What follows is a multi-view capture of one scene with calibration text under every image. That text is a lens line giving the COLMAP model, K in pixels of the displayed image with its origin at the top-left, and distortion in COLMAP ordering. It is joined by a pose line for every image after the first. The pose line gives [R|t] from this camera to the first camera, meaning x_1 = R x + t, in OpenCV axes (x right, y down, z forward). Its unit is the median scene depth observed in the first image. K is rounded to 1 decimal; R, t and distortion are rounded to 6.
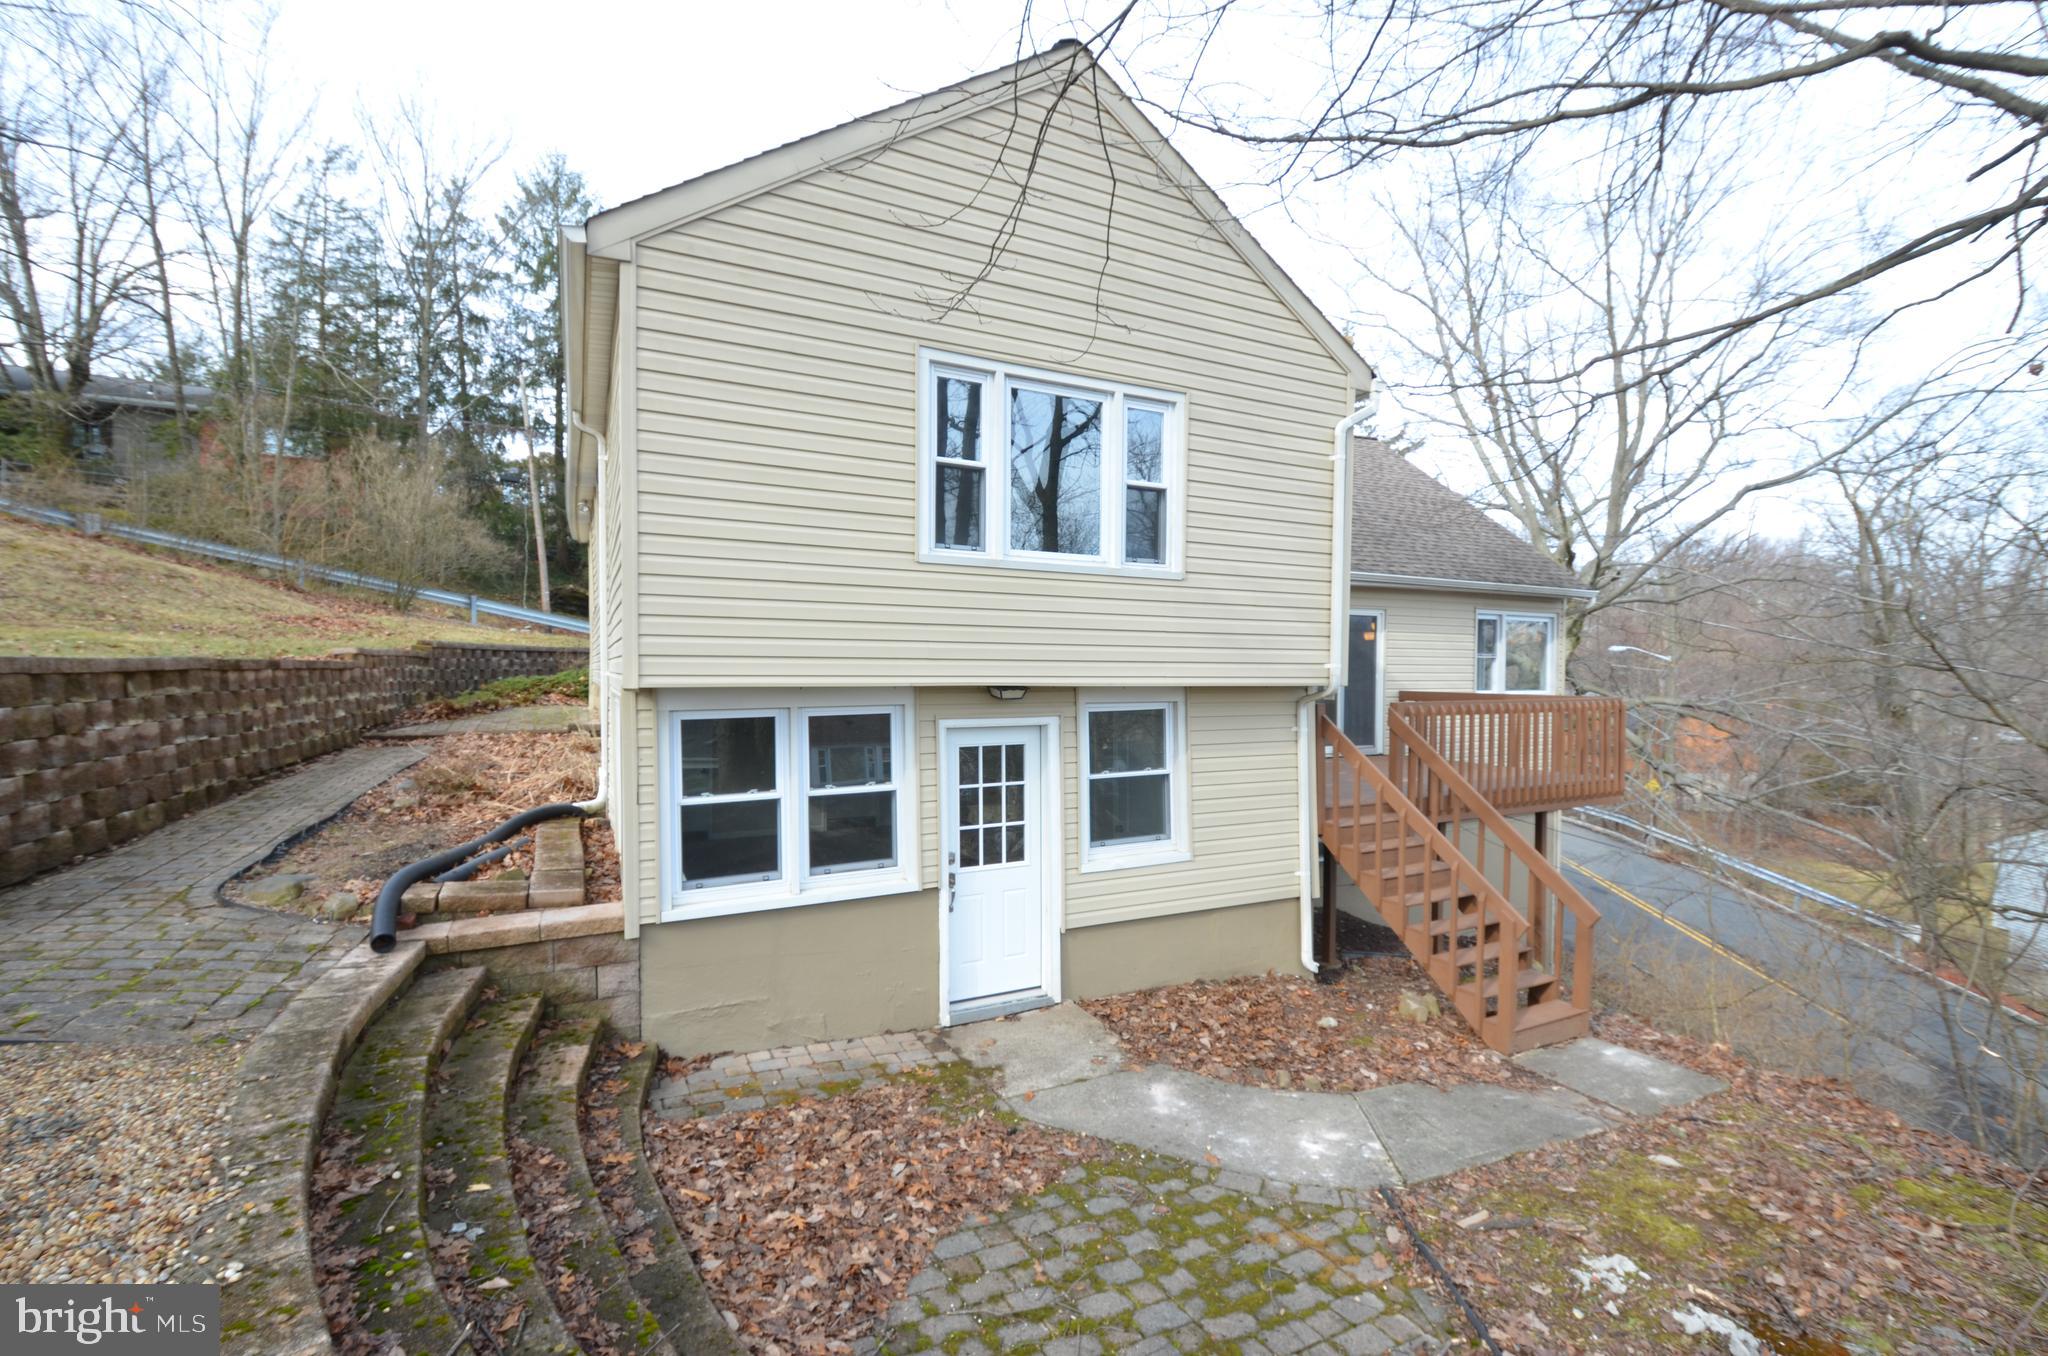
lens RADIAL K [[890.4, 0, 1031.4], [0, 890.4, 694.7], [0, 0, 1]] dist [0.019219, -0.031204]
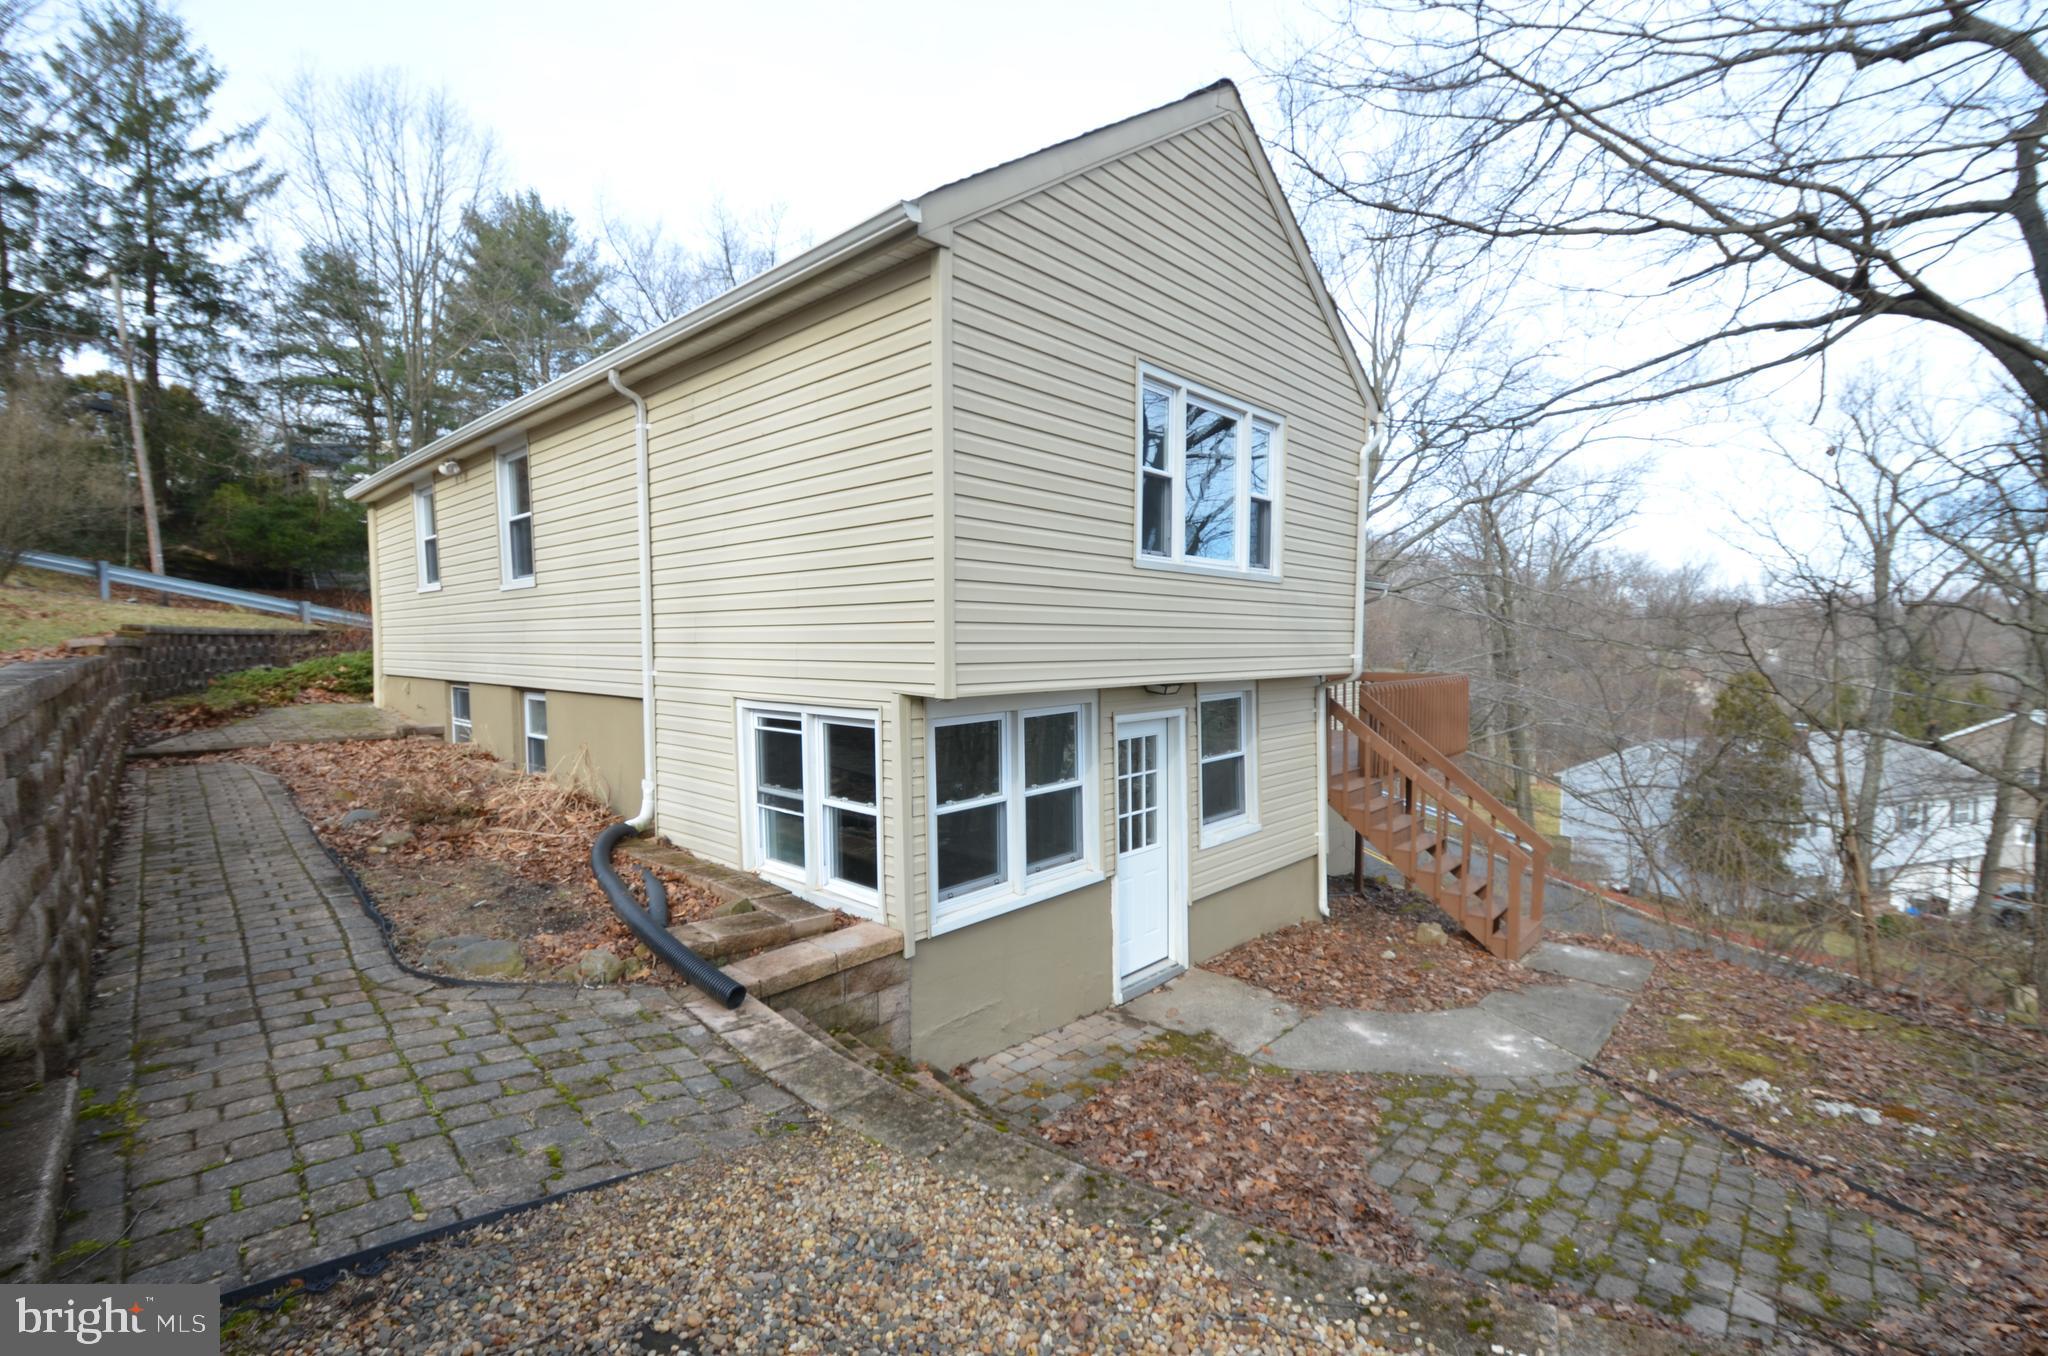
lens RADIAL K [[913.8, 0, 927.0], [0, 913.8, 693.7], [0, 0, 1]] dist [0.002219, -0.015868]
pose [[0.939091, -0.028733, 0.342466, -0.710067], [0.017042, 0.999166, 0.037100, -0.043932], [-0.343247, -0.029004, 0.938797, 0.073418]]
